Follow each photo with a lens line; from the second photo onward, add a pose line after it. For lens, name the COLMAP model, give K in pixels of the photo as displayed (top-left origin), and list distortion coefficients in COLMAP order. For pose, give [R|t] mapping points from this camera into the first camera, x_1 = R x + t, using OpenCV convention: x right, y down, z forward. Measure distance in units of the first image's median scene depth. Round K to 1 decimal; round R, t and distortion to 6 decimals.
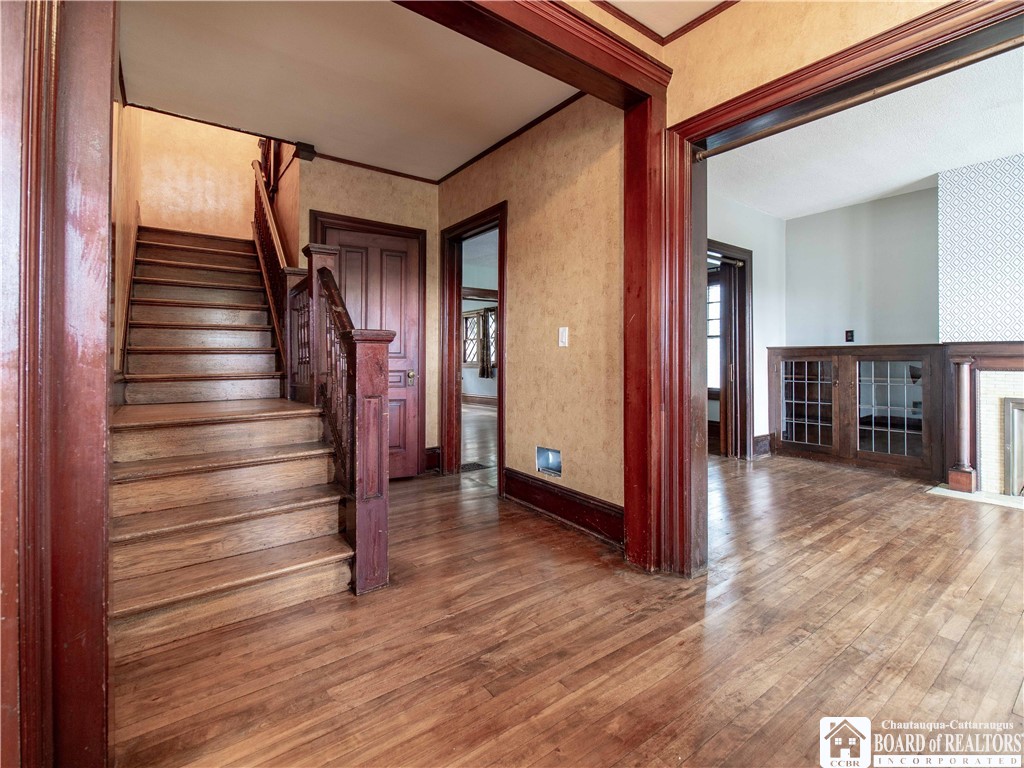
lens RADIAL K [[481.4, 0, 510.7], [0, 481.4, 351.3], [0, 0, 1]] dist [0.000657, -0.000158]
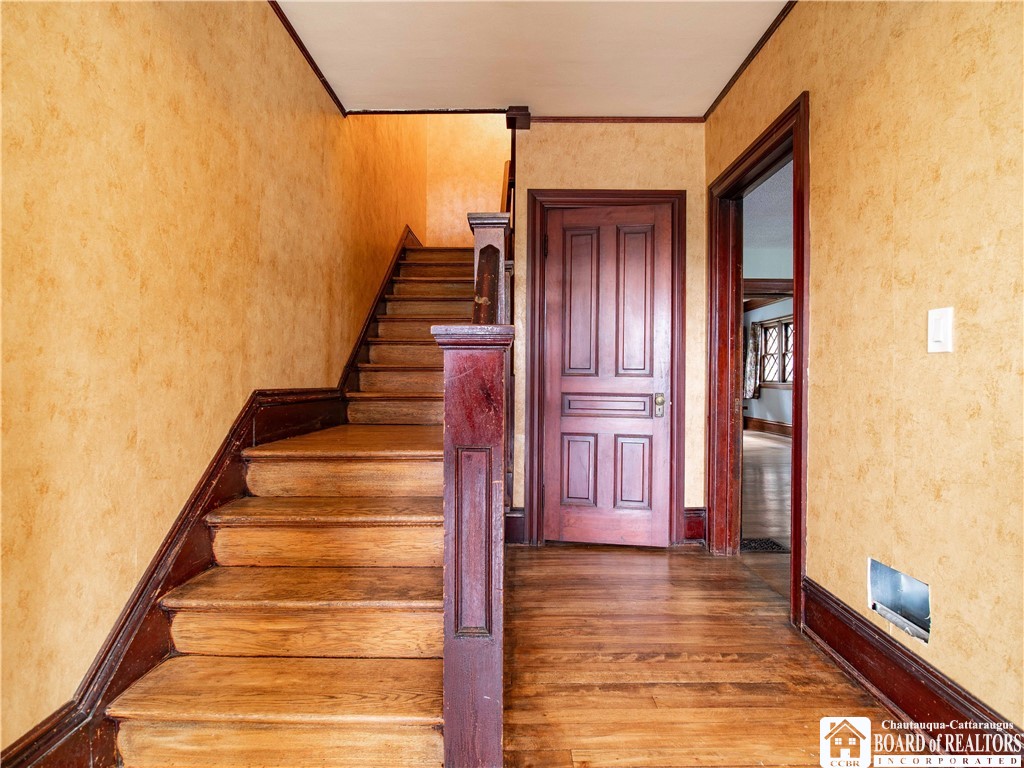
lens RADIAL K [[491.1, 0, 514.4], [0, 491.1, 372.7], [0, 0, 1]] dist [-0.028130, -0.004970]
pose [[0.807275, -0.000194, -0.590176, 0.049488], [0.005236, 0.999963, 0.006834, 0.003657], [0.590152, -0.008607, 0.807246, 0.386511]]
